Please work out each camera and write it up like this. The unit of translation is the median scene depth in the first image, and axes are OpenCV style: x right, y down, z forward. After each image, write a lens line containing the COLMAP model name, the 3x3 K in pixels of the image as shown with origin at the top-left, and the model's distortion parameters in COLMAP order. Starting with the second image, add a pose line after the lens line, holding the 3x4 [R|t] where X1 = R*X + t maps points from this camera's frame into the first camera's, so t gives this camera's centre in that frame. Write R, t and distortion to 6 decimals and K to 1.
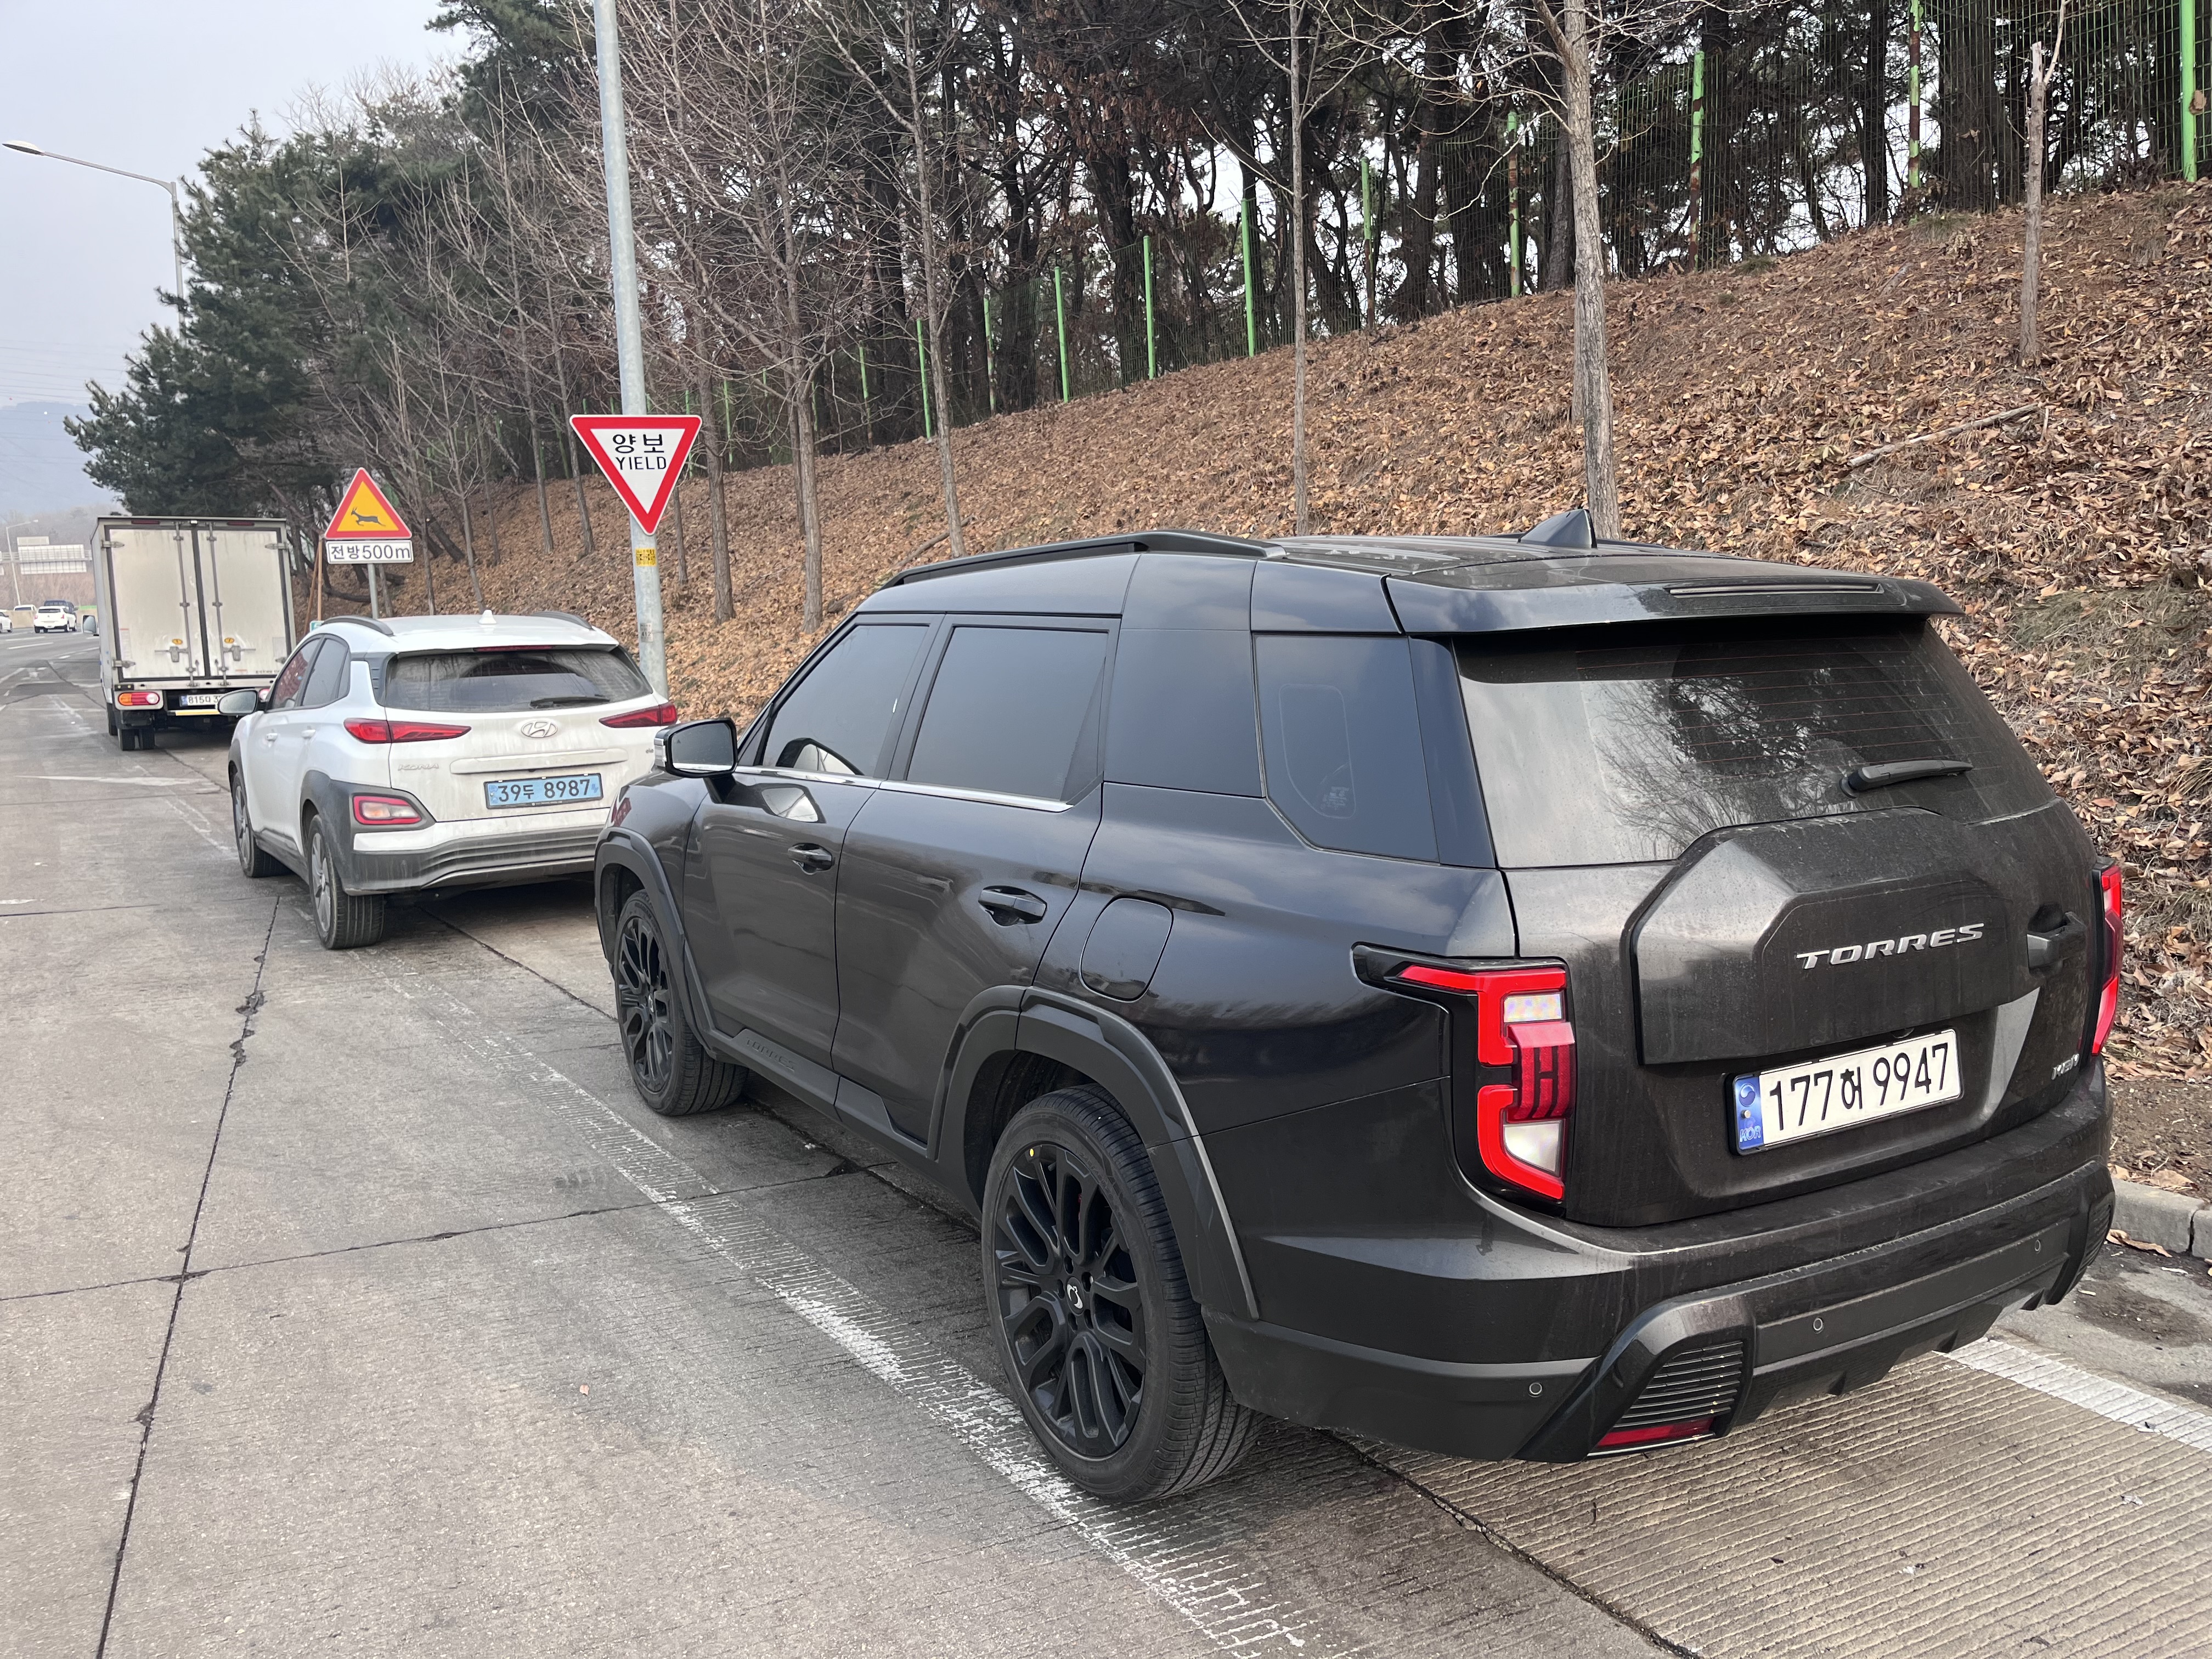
lens RADIAL K [[1684.3, 0, 1104.1], [0, 1684.3, 839.6], [0, 0, 1]] dist [0.086083, -0.131239]
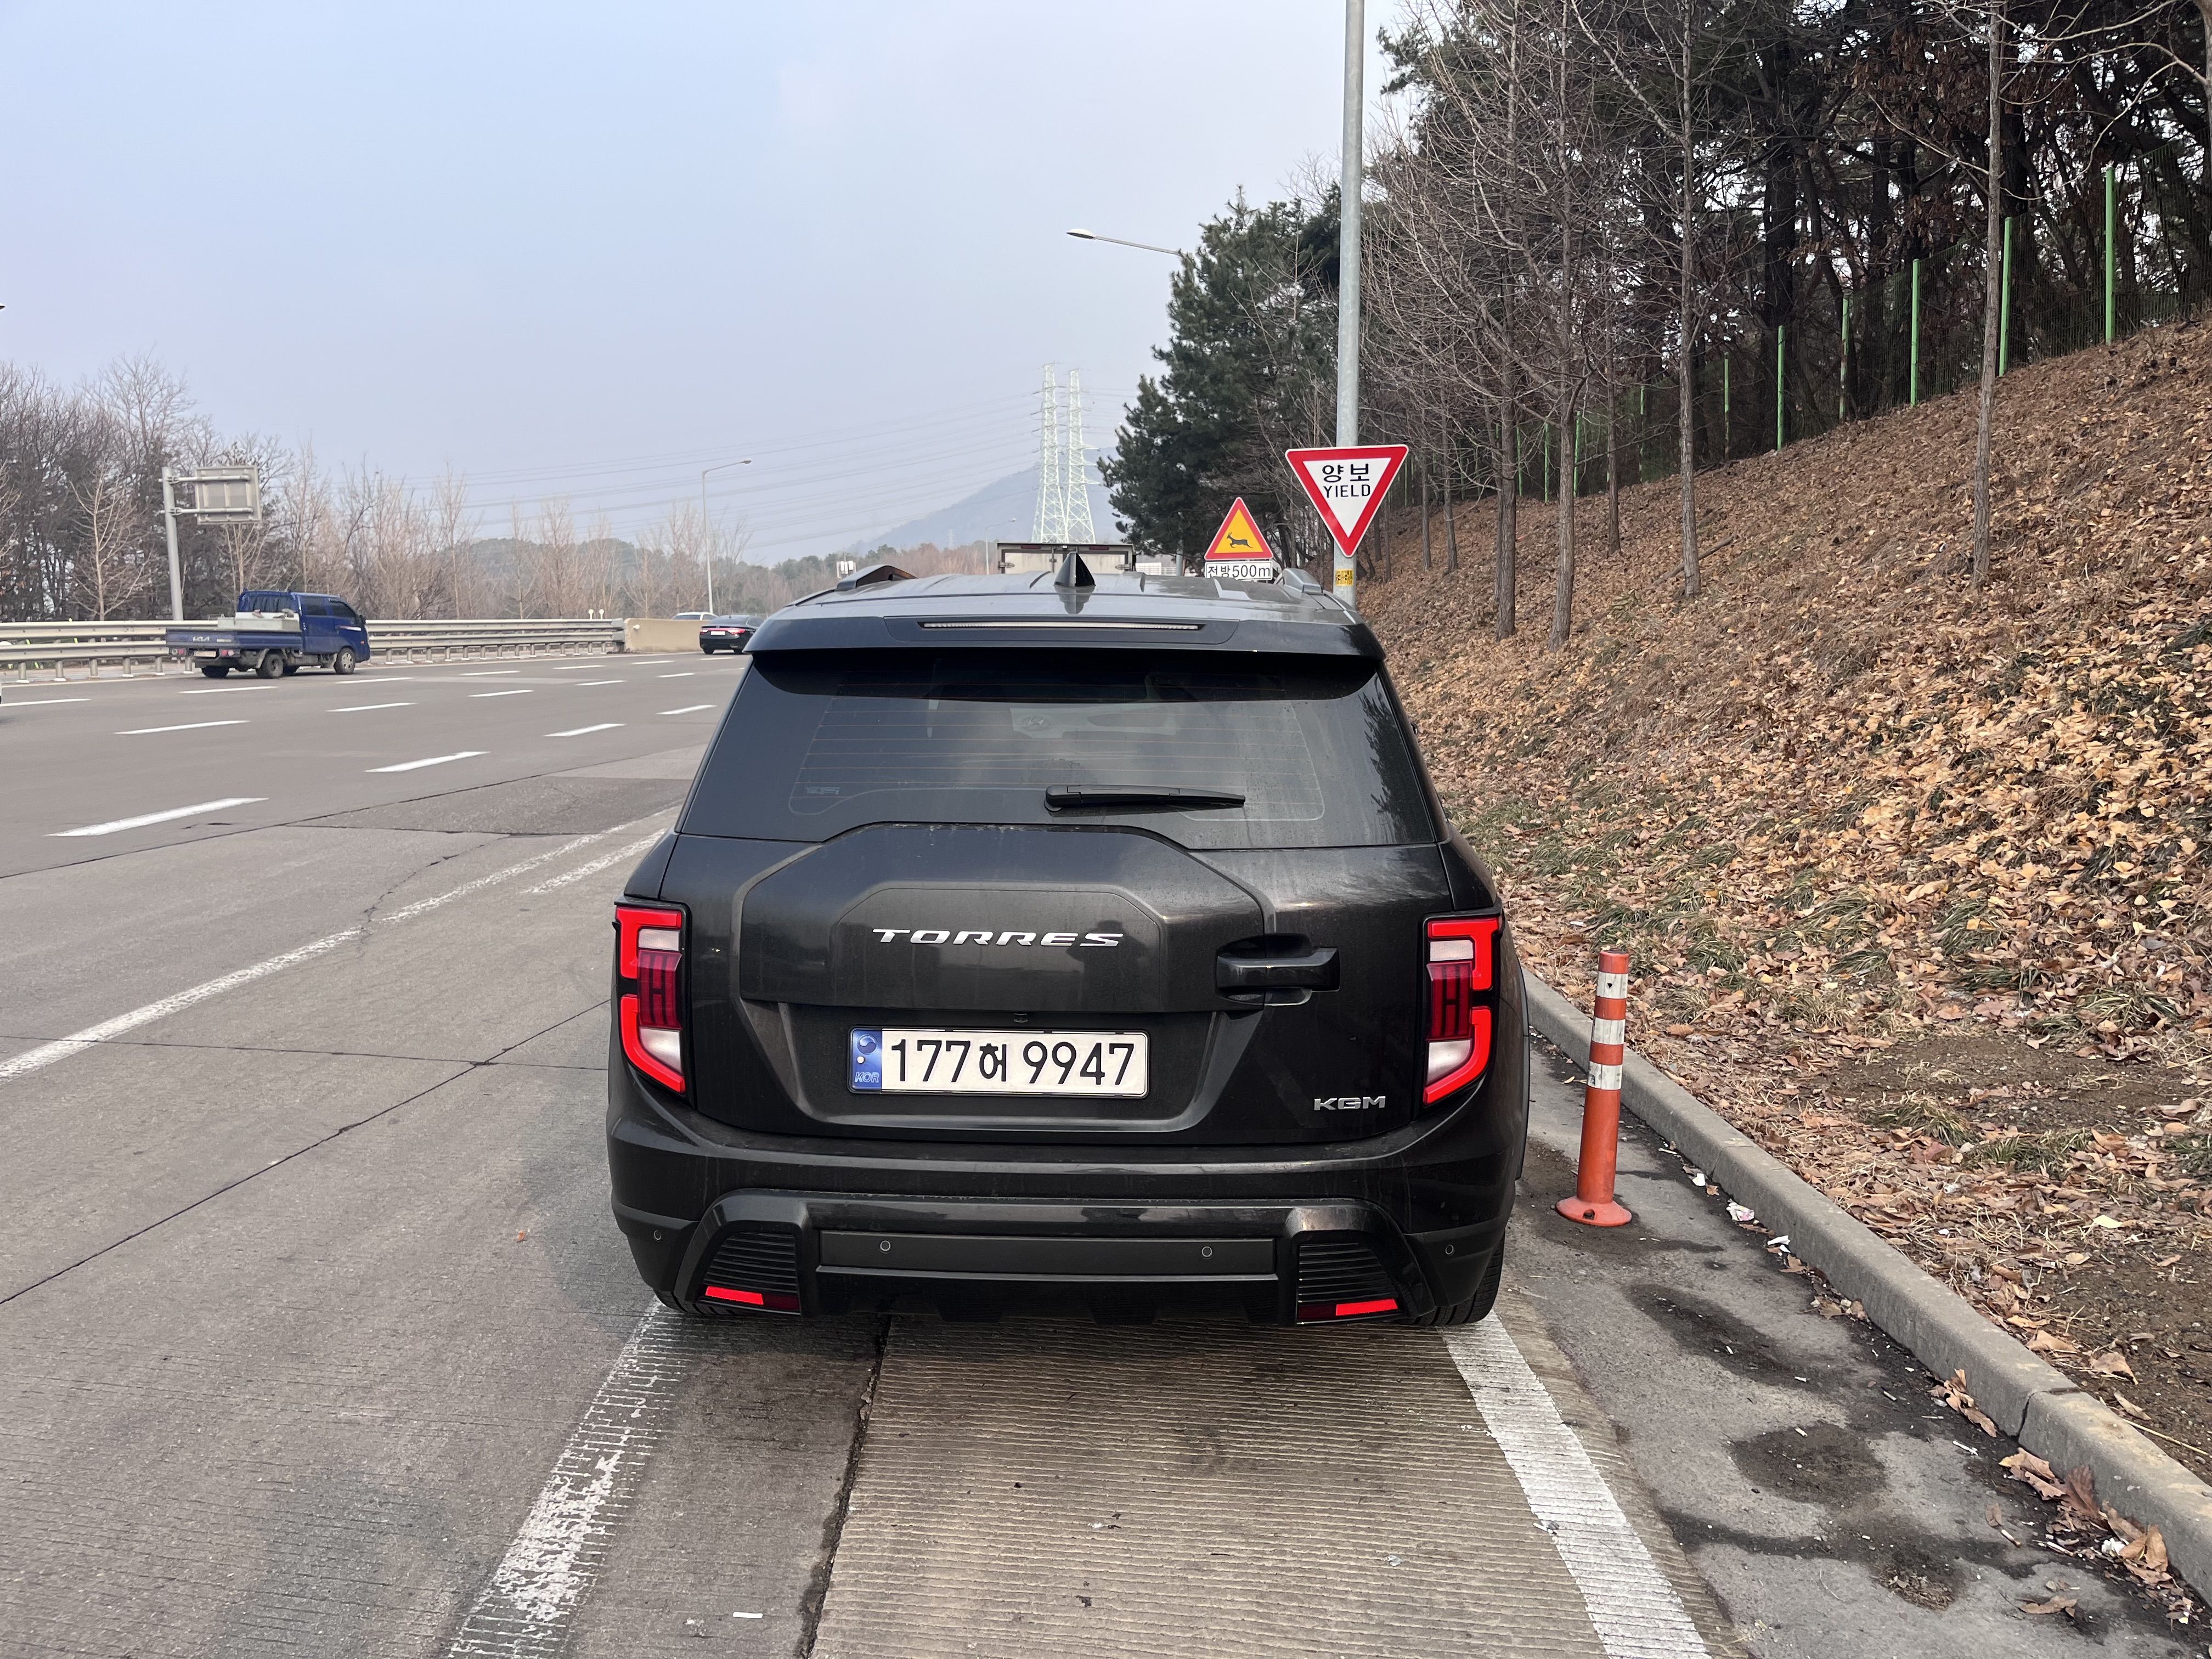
lens RADIAL K [[1703.1, 0, 1106.0], [0, 1703.1, 829.5], [0, 0, 1]] dist [0.018956, -0.009327]
pose [[0.832553, 0.088724, -0.546794, 1.018695], [-0.097398, 0.995158, 0.013177, -0.028810], [0.545316, 0.042286, 0.837163, 0.071078]]
